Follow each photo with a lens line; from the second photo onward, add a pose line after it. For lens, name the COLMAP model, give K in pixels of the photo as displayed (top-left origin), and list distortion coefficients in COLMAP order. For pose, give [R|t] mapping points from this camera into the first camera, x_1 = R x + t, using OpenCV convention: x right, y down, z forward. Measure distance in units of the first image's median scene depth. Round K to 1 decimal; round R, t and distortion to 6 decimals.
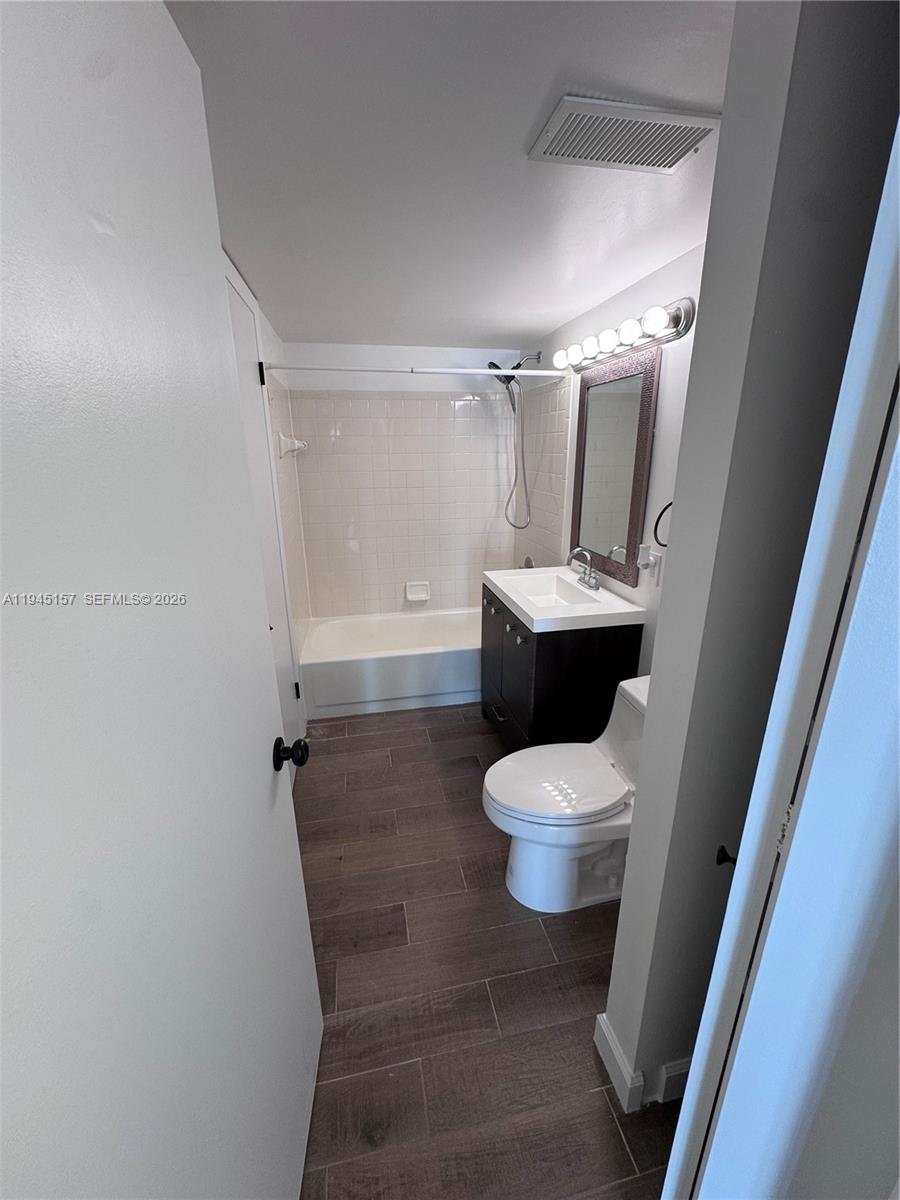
lens RADIAL K [[483.9, 0, 450.0], [0, 483.9, 600.0], [0, 0, 1]] dist [-0.000223, 0.000059]
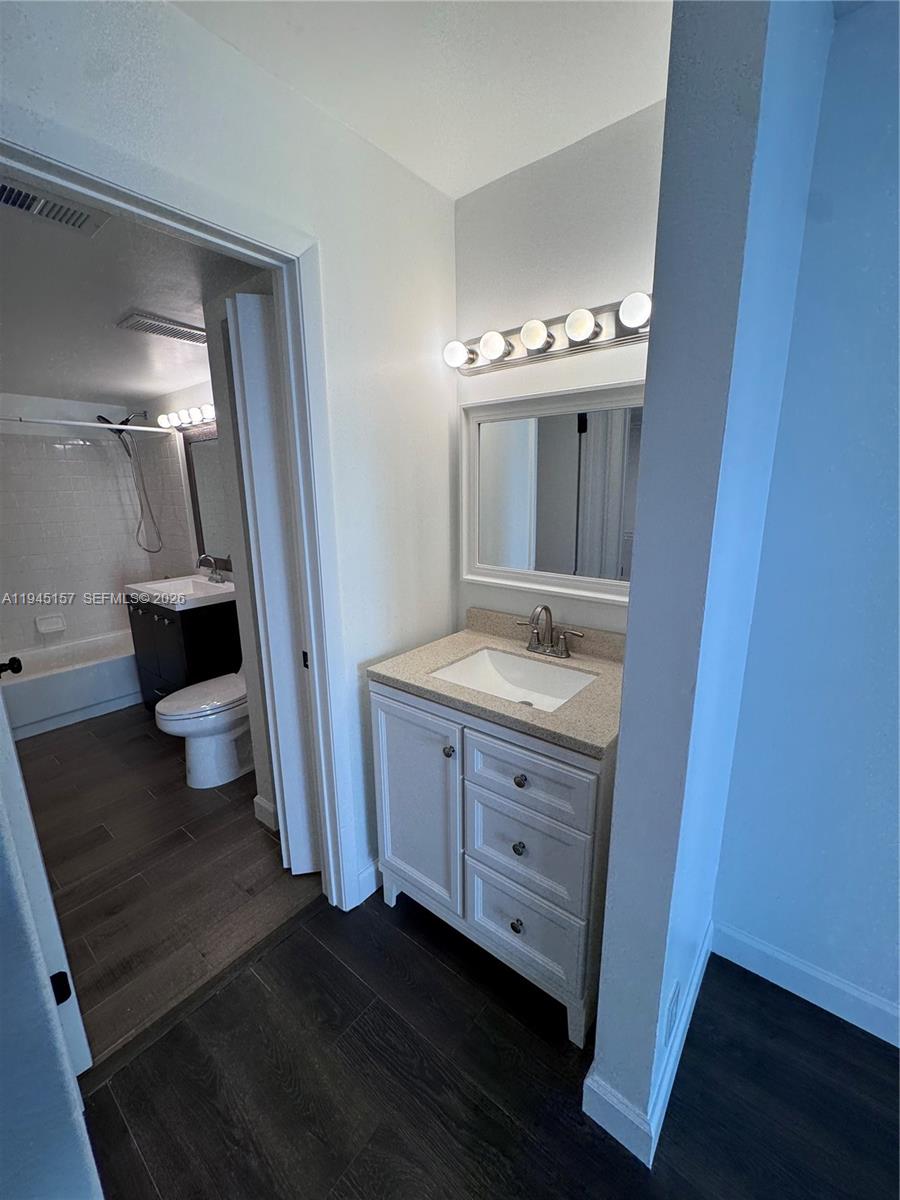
lens RADIAL K [[483.9, 0, 450.0], [0, 483.9, 600.0], [0, 0, 1]] dist [-0.000223, 0.000059]
pose [[0.768501, -0.143377, 0.623577, -0.068194], [0.196915, 0.980268, -0.017290, 0.163550], [-0.608794, 0.136079, 0.781570, -0.448757]]
